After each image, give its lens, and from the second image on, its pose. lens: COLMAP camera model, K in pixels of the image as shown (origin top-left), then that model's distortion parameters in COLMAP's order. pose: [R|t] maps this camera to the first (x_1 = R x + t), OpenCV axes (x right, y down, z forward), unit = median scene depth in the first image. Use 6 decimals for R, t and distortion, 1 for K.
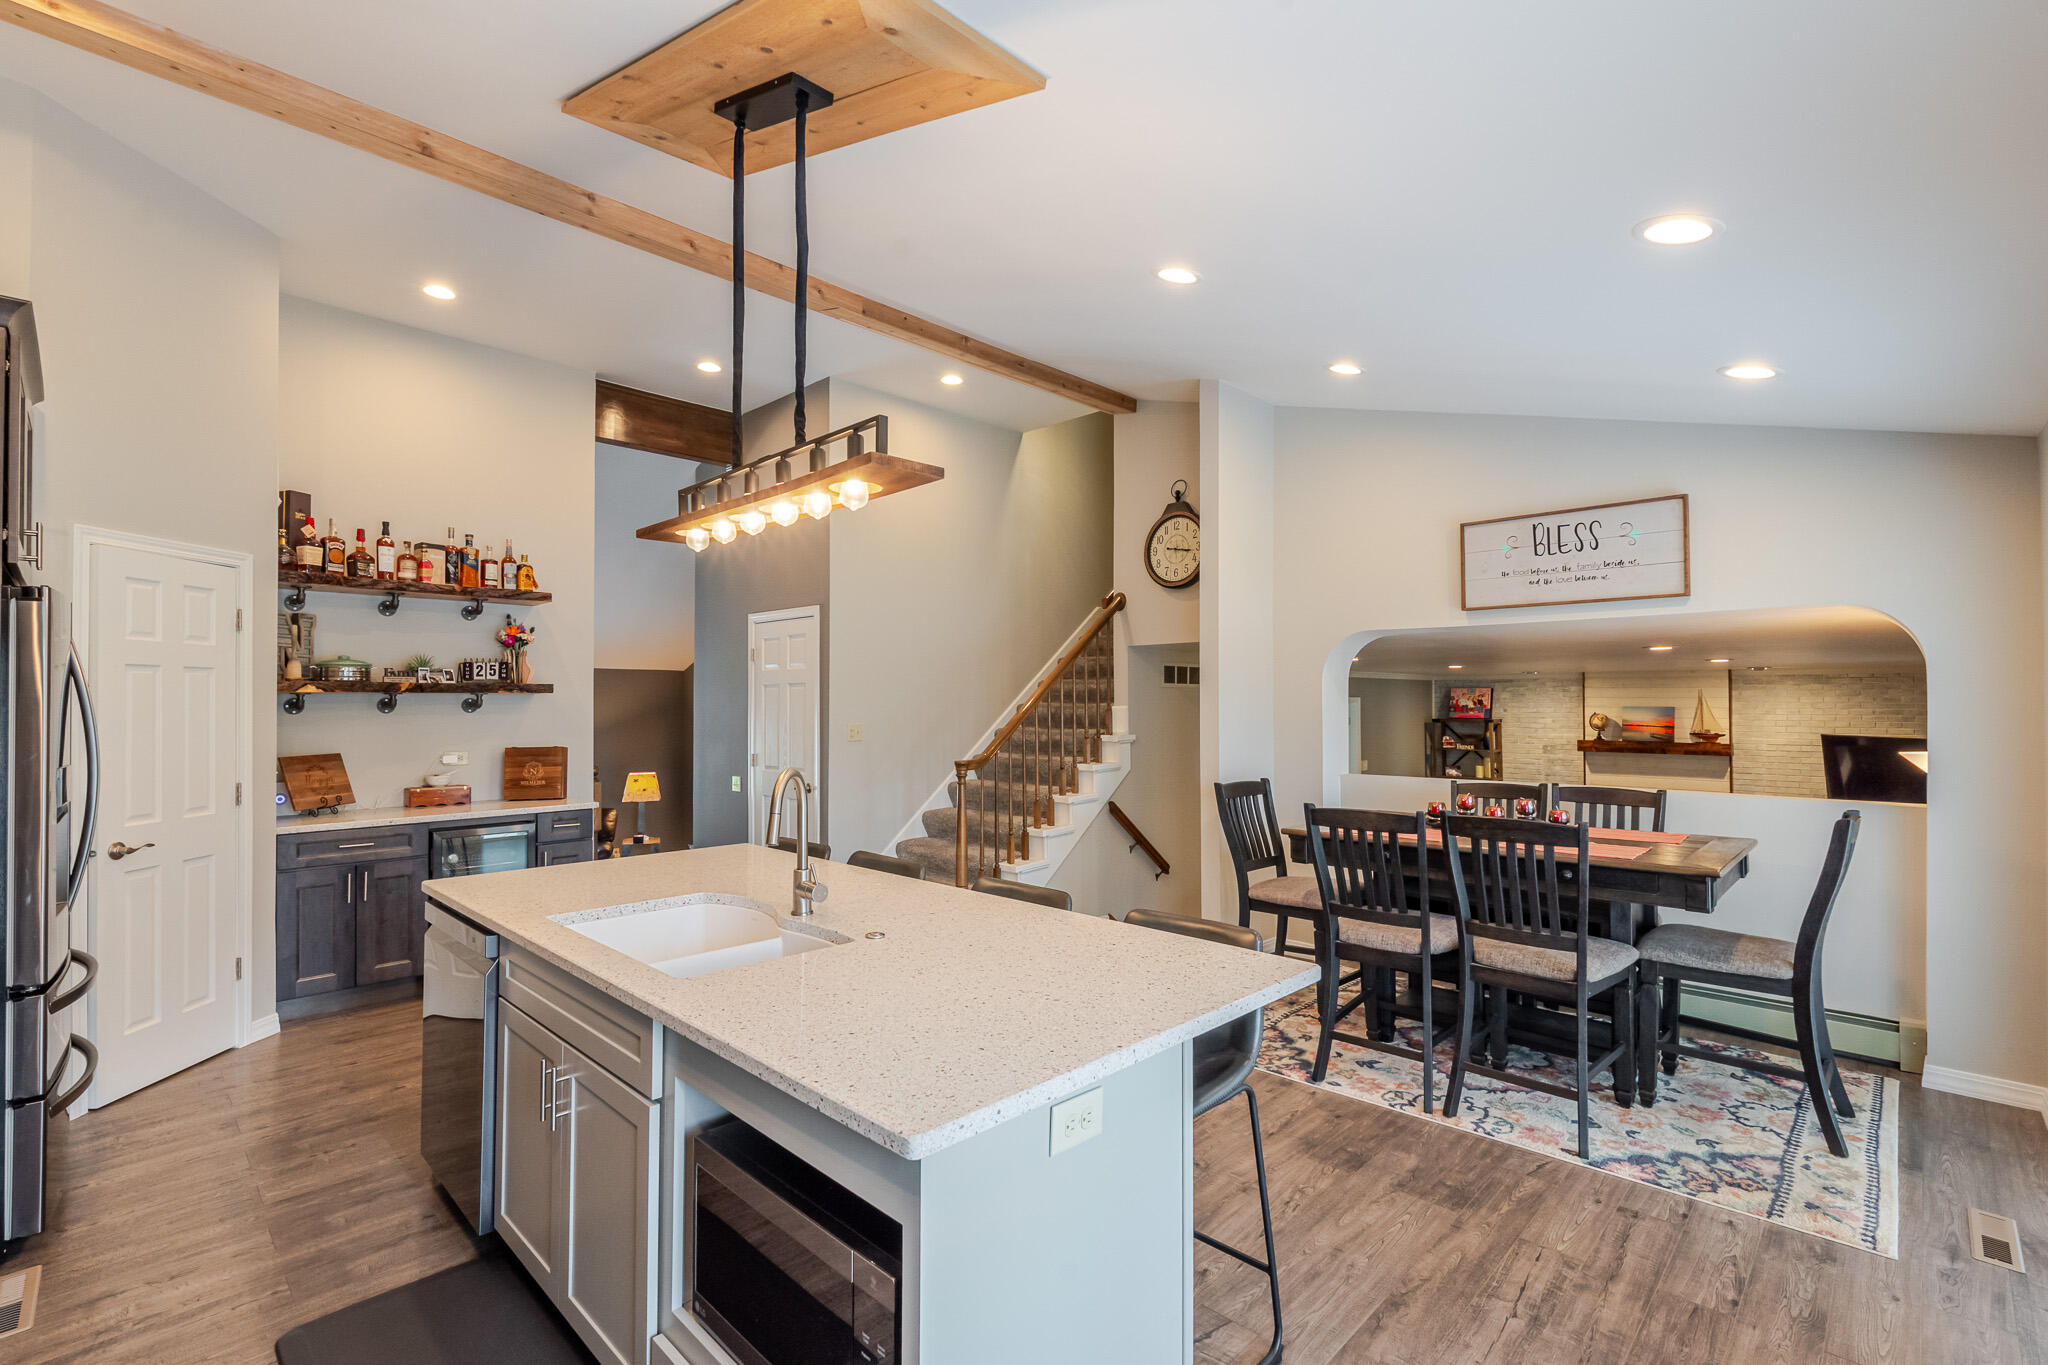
lens RADIAL K [[923.9, 0, 1015.0], [0, 923.9, 691.0], [0, 0, 1]] dist [0.001577, 0.000090]
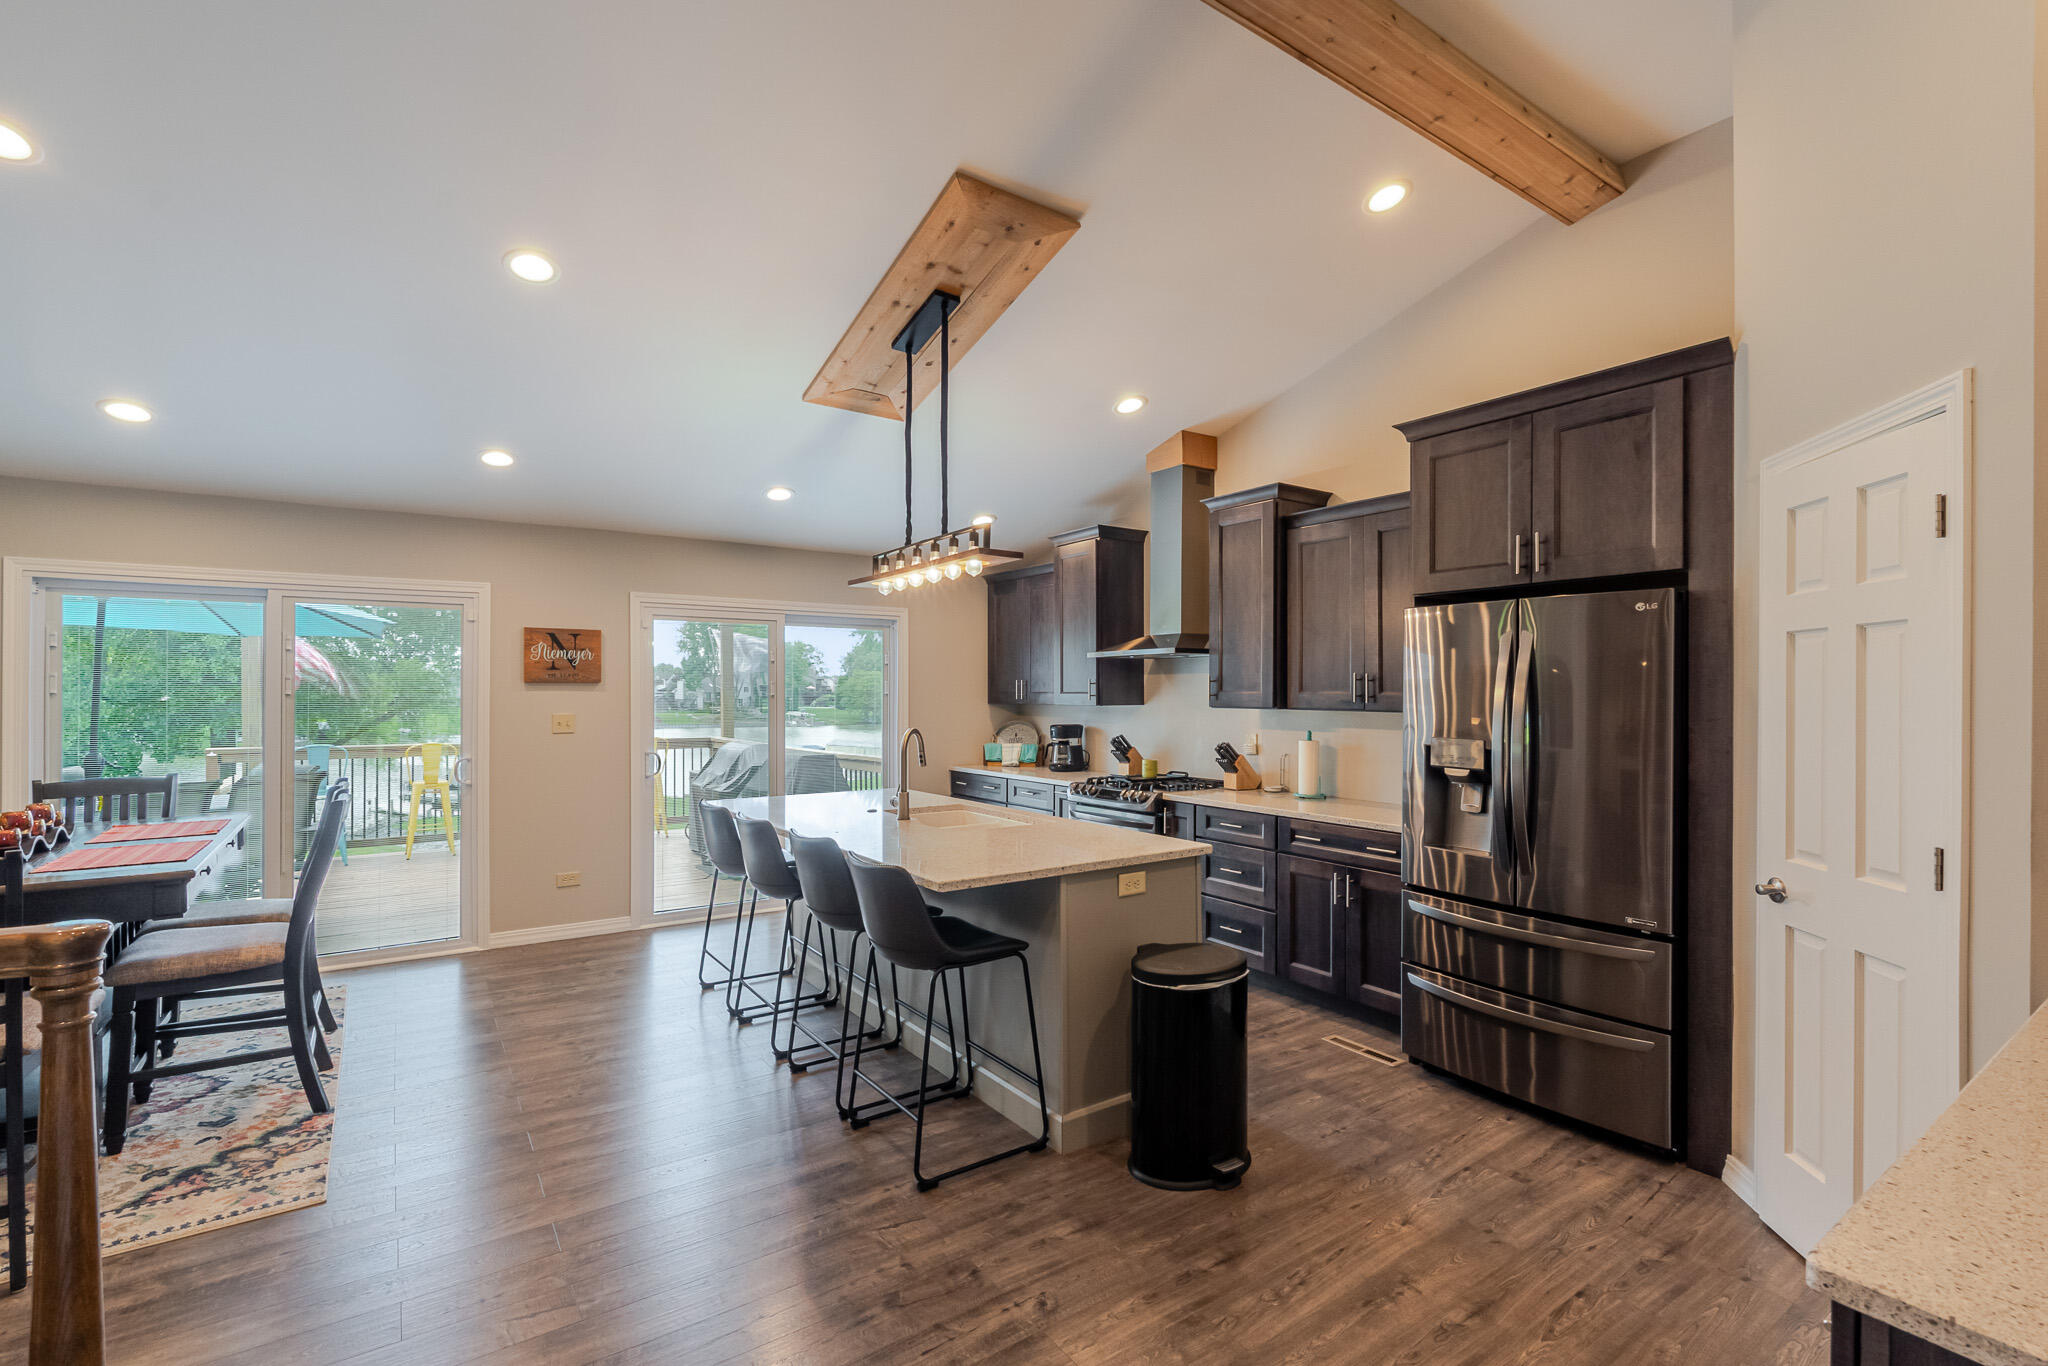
lens RADIAL K [[915.7, 0, 1023.7], [0, 915.7, 688.5], [0, 0, 1]] dist [-0.000656, 0.000019]
pose [[-0.983612, -0.000820, 0.180296, -0.169662], [-0.004127, 0.999830, -0.017971, 0.008968], [-0.180251, -0.018420, -0.983448, 0.598273]]
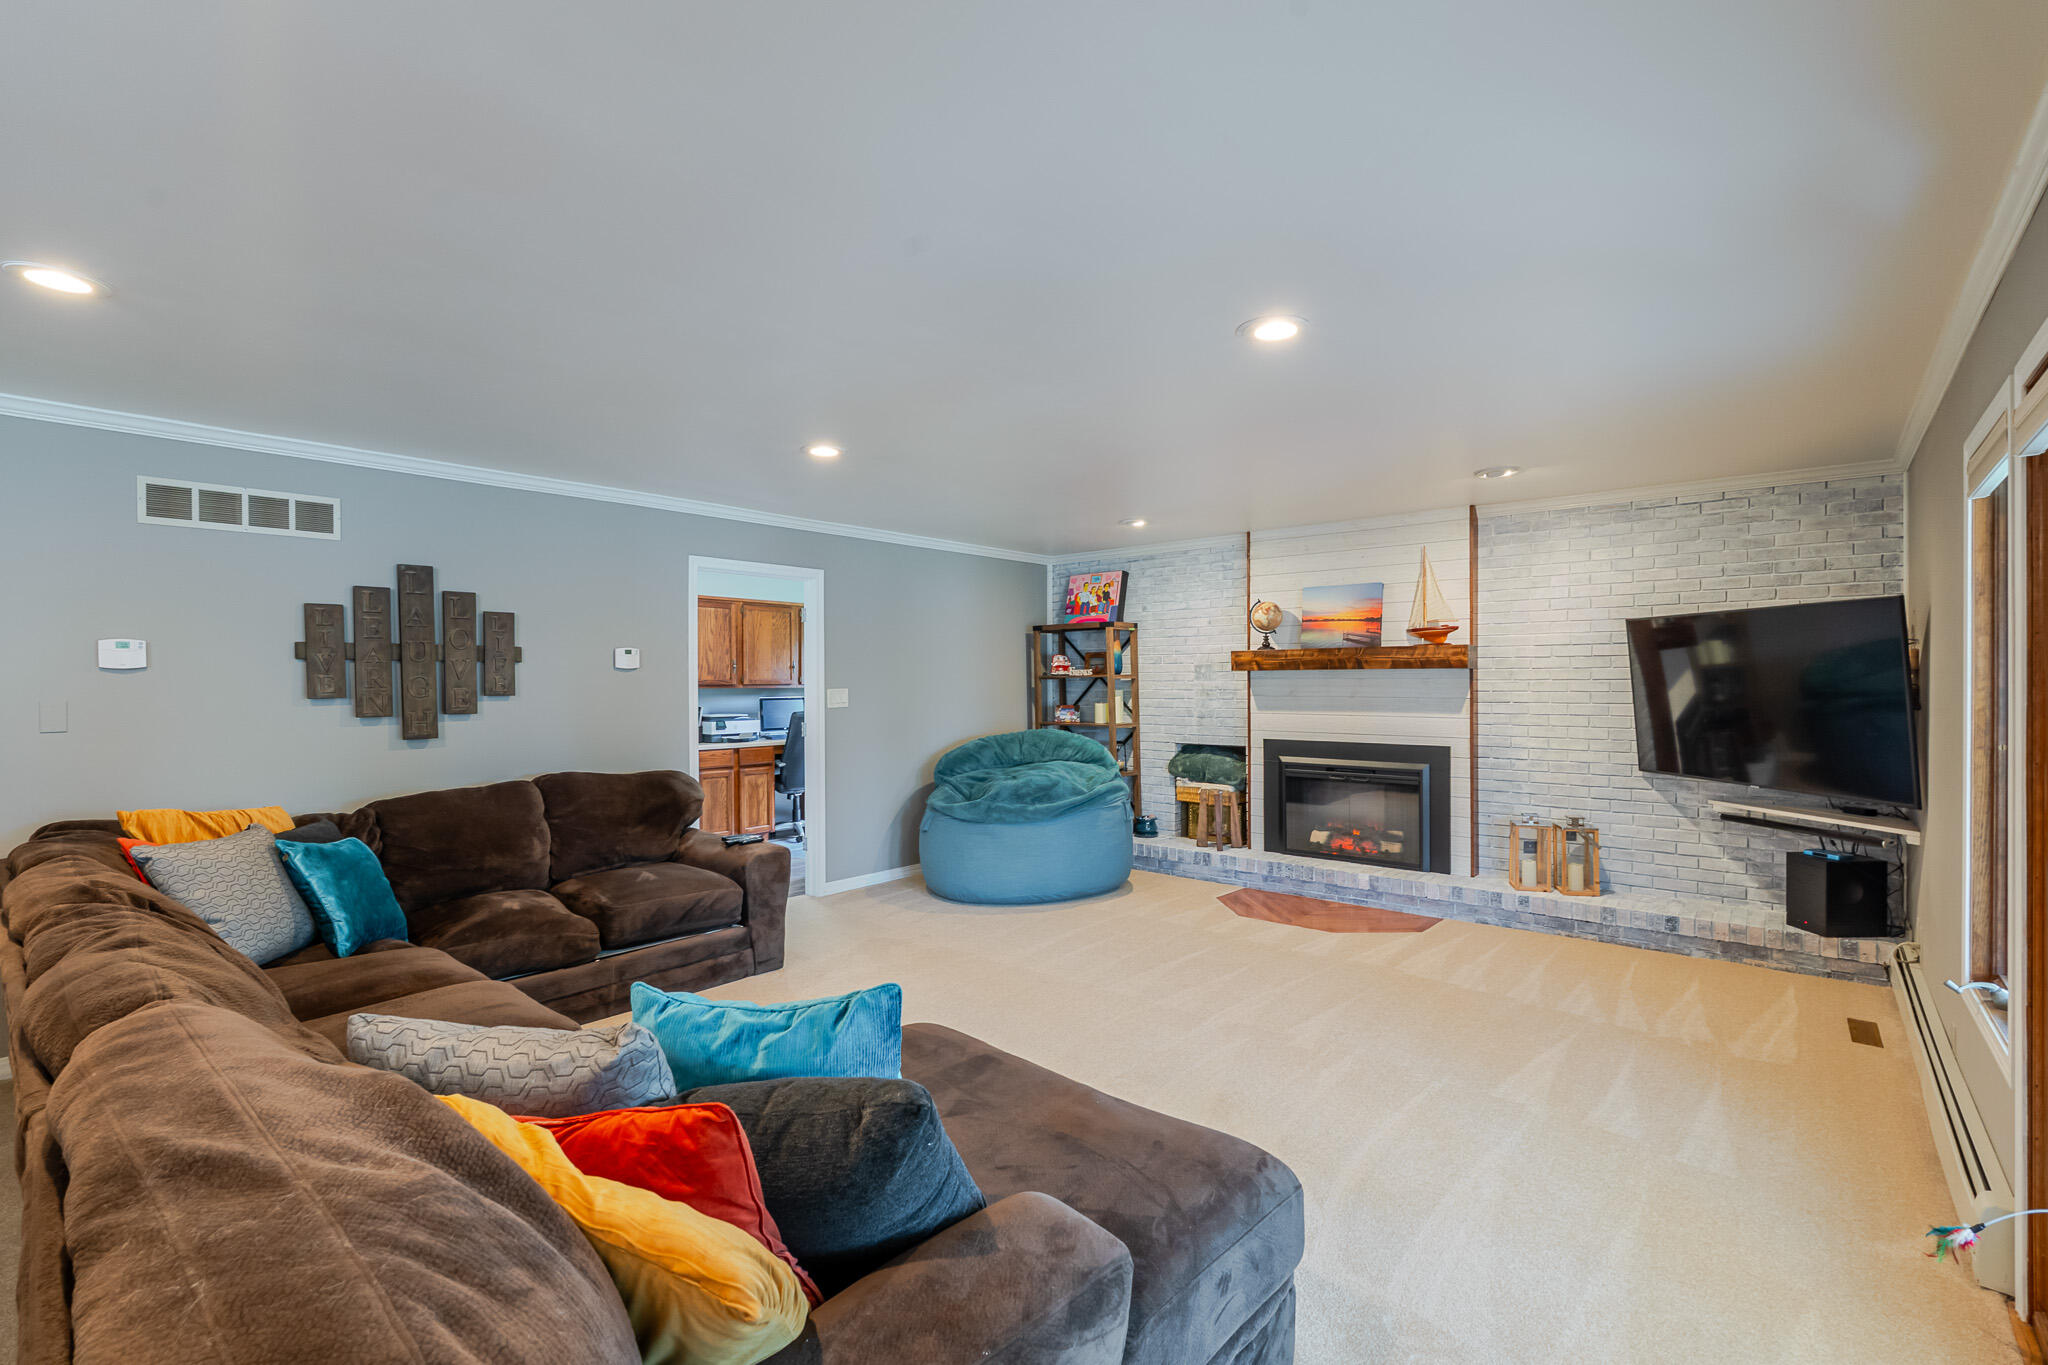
lens RADIAL K [[913.8, 0, 1024.0], [0, 913.8, 682.5], [0, 0, 1]] dist [0.003392, 0.000193]
pose [[0.997406, -0.005447, 0.071780, 0.477960], [0.004372, 0.999876, 0.015125, 0.068178], [-0.071854, -0.014772, 0.997306, 0.494136]]
